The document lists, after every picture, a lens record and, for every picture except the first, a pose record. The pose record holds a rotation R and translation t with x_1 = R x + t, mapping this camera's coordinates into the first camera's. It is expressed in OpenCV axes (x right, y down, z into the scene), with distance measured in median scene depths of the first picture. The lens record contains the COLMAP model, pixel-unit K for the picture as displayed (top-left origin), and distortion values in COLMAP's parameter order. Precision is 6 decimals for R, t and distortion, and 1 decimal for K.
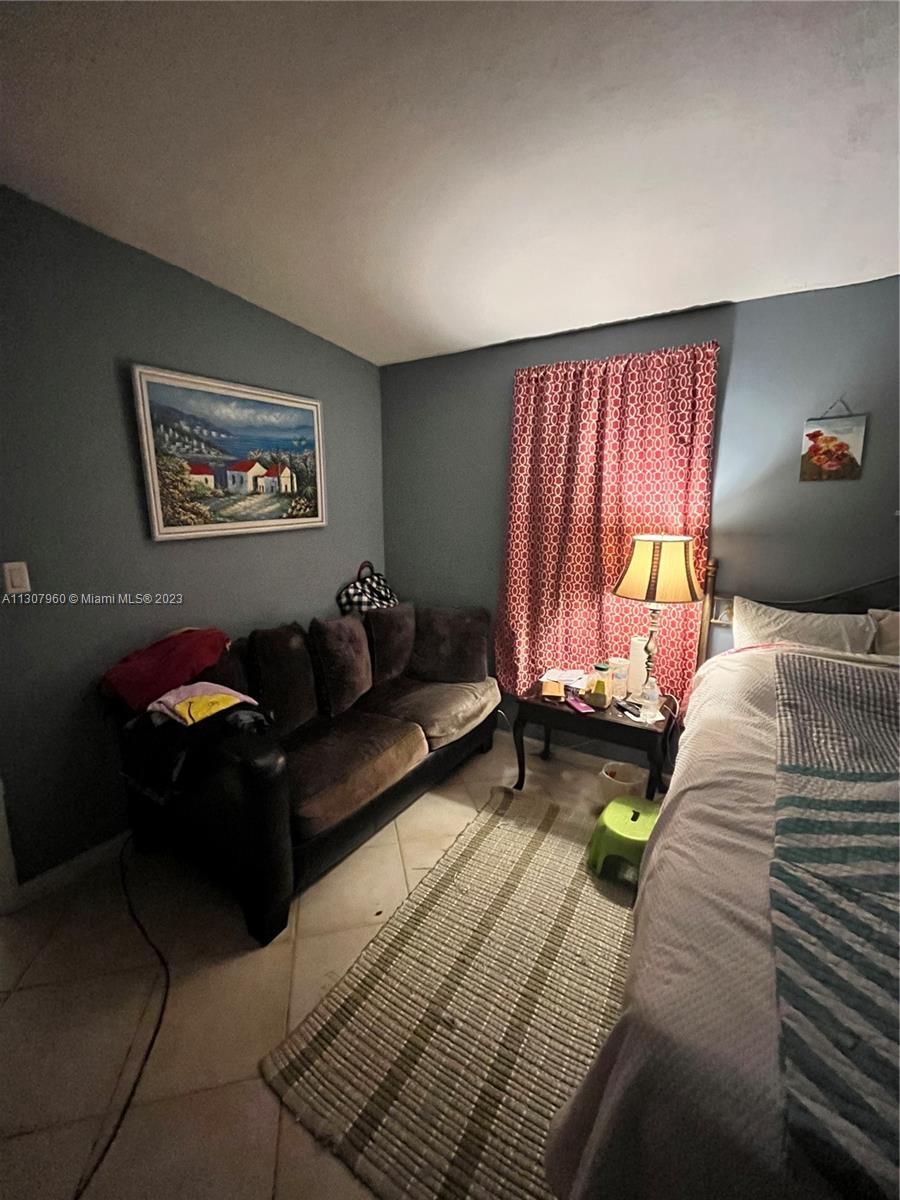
lens RADIAL K [[484.2, 0, 450.8], [0, 484.2, 598.5], [0, 0, 1]] dist [-0.003001, 0.000197]
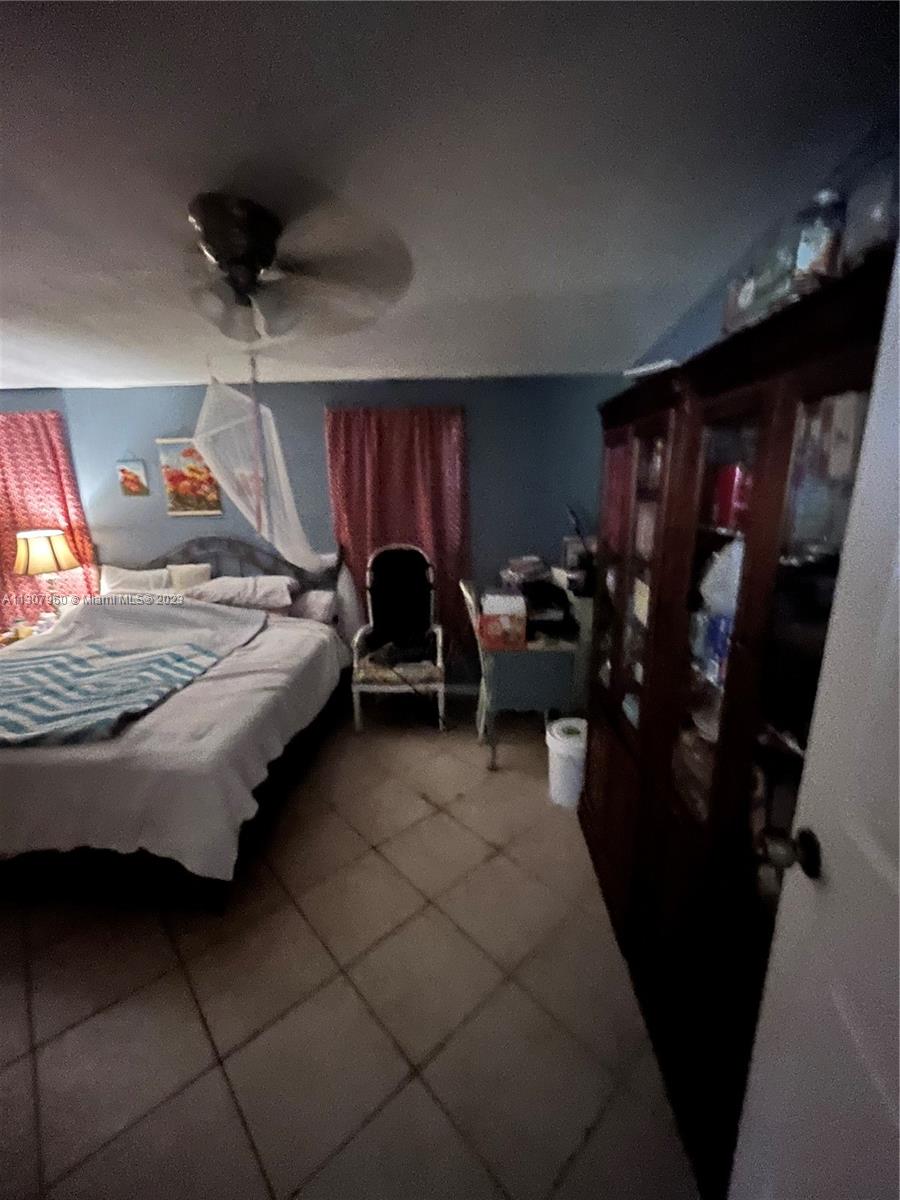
lens RADIAL K [[484.2, 0, 446.4], [0, 484.2, 601.4], [0, 0, 1]] dist [-0.003001, 0.000197]
pose [[0.883921, -0.135424, 0.447599, 0.955211], [0.105732, 0.990240, 0.090805, 0.101437], [-0.455527, -0.032939, 0.889612, -1.138439]]
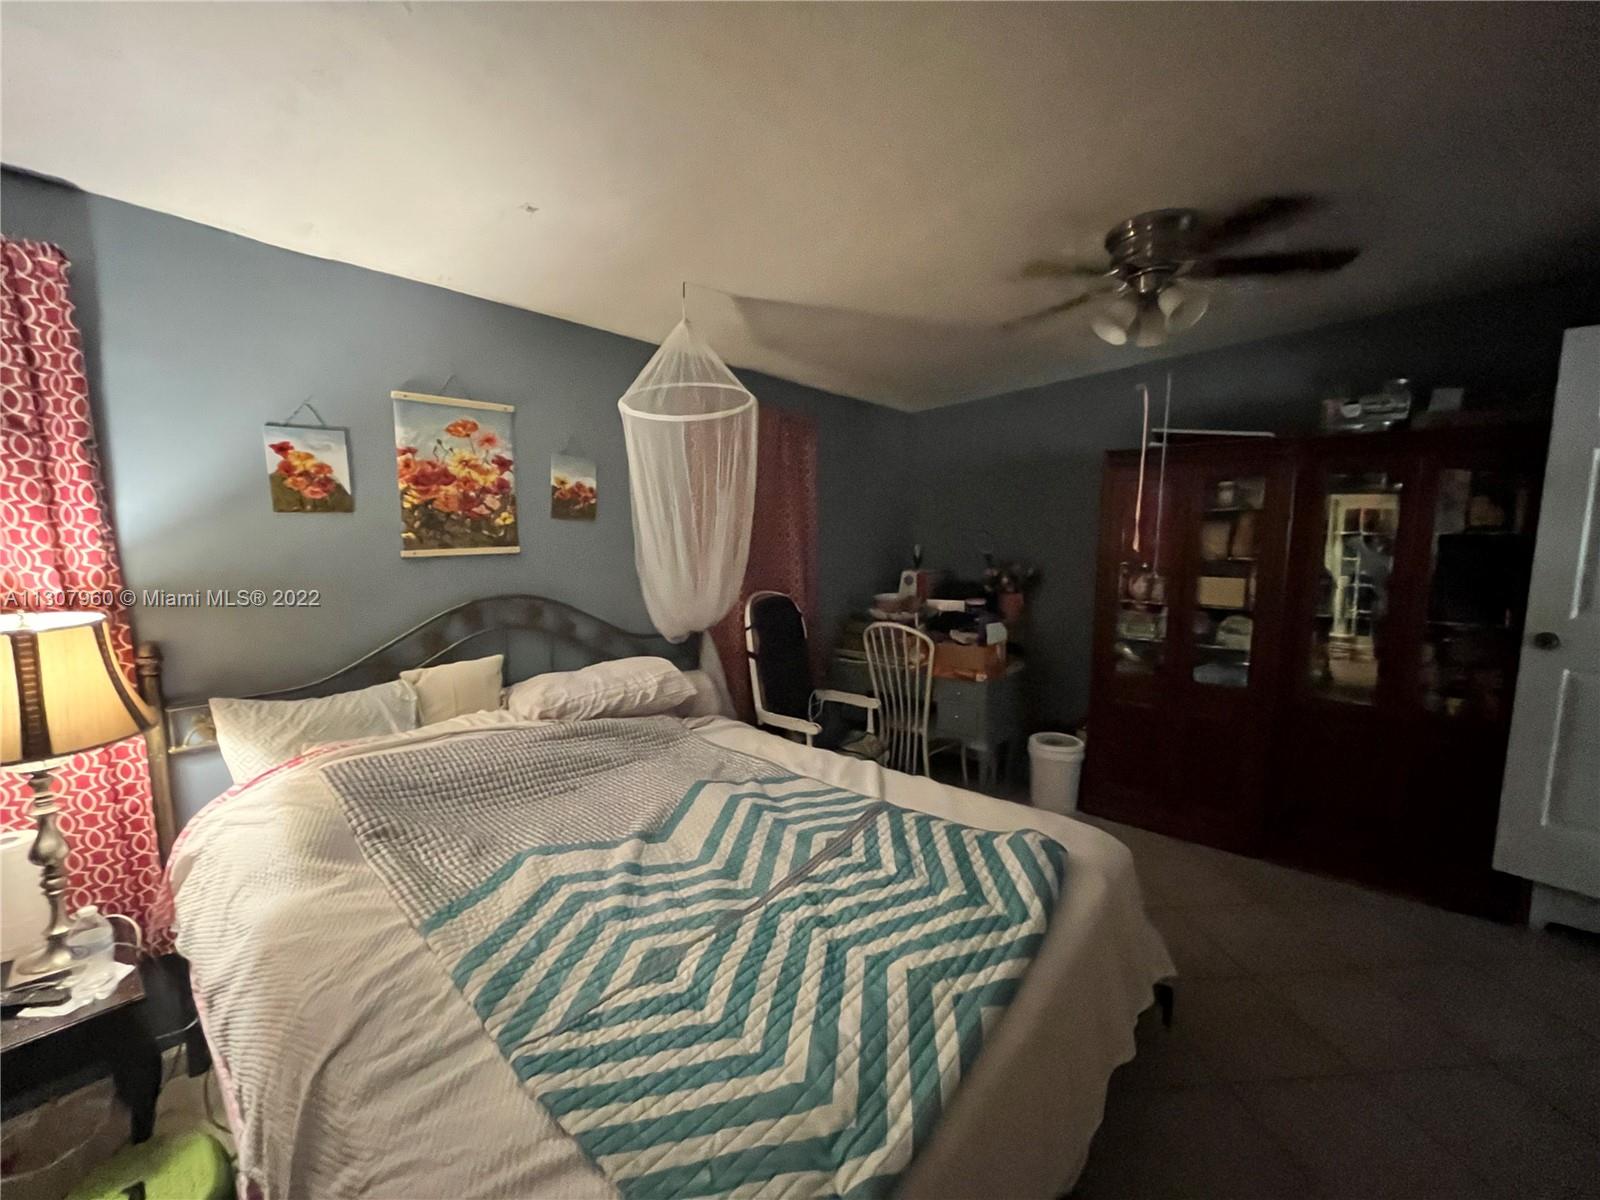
lens RADIAL K [[645.6, 0, 795.9], [0, 645.6, 608.4], [0, 0, 1]] dist [-0.003001, 0.000197]
pose [[0.164173, -0.124366, 0.978560, -0.063990], [0.177243, 0.979594, 0.094761, -0.068330], [-0.970377, 0.157886, 0.182866, 0.149841]]
